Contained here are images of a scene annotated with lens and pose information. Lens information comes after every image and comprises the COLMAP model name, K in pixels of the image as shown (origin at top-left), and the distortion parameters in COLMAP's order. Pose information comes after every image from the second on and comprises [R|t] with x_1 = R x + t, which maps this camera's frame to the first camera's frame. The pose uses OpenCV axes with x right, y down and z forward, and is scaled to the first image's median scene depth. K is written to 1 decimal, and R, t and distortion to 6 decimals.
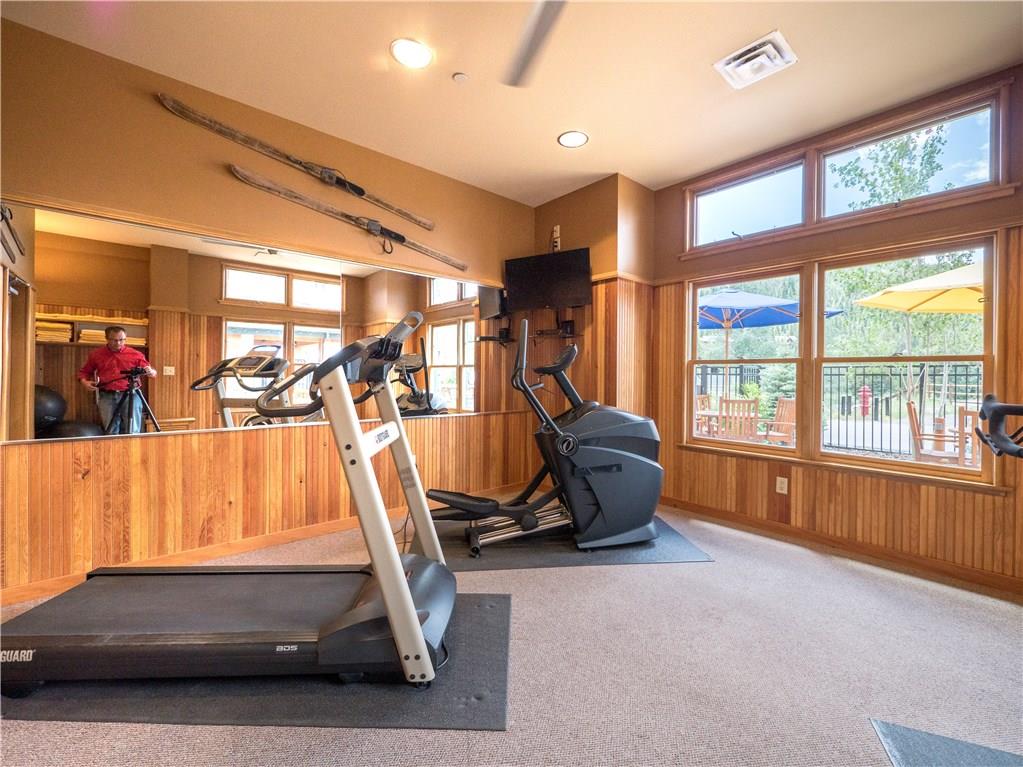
lens RADIAL K [[430.9, 0, 515.4], [0, 430.9, 380.1], [0, 0, 1]] dist [-0.003654, 0.000433]
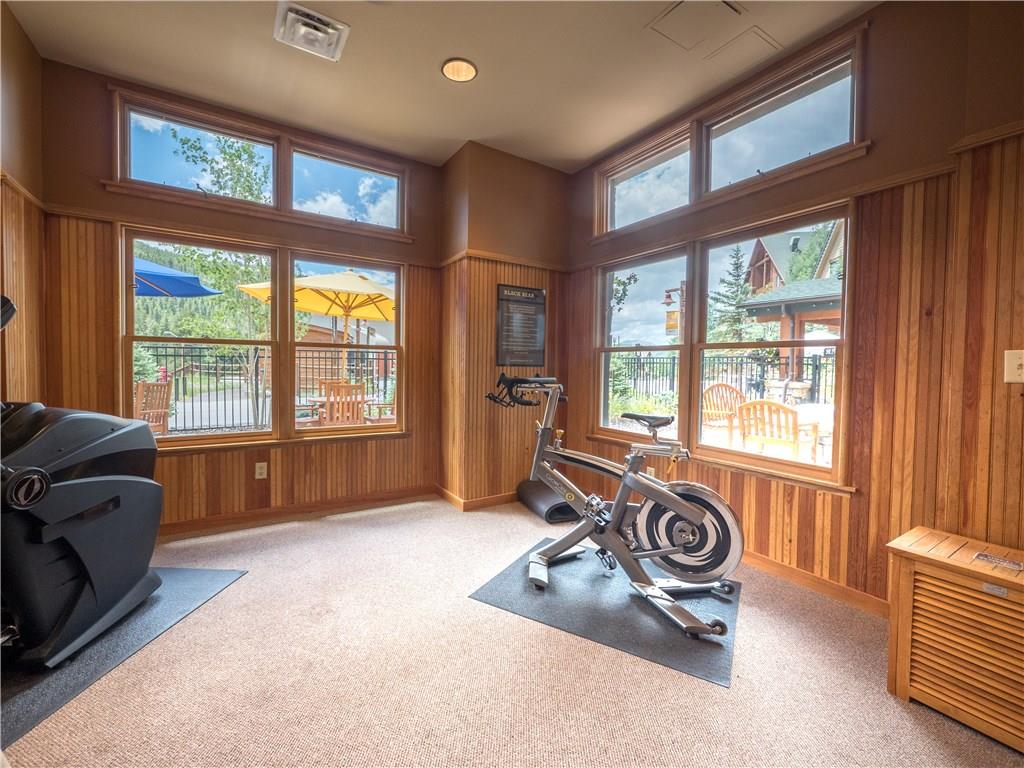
lens RADIAL K [[431.3, 0, 516.1], [0, 431.3, 378.8], [0, 0, 1]] dist [-0.003654, 0.000433]
pose [[0.148858, -0.039399, 0.988073, -0.263025], [-0.004026, 0.999174, 0.040448, -0.005792], [-0.988850, -0.009999, 0.148577, 0.296196]]
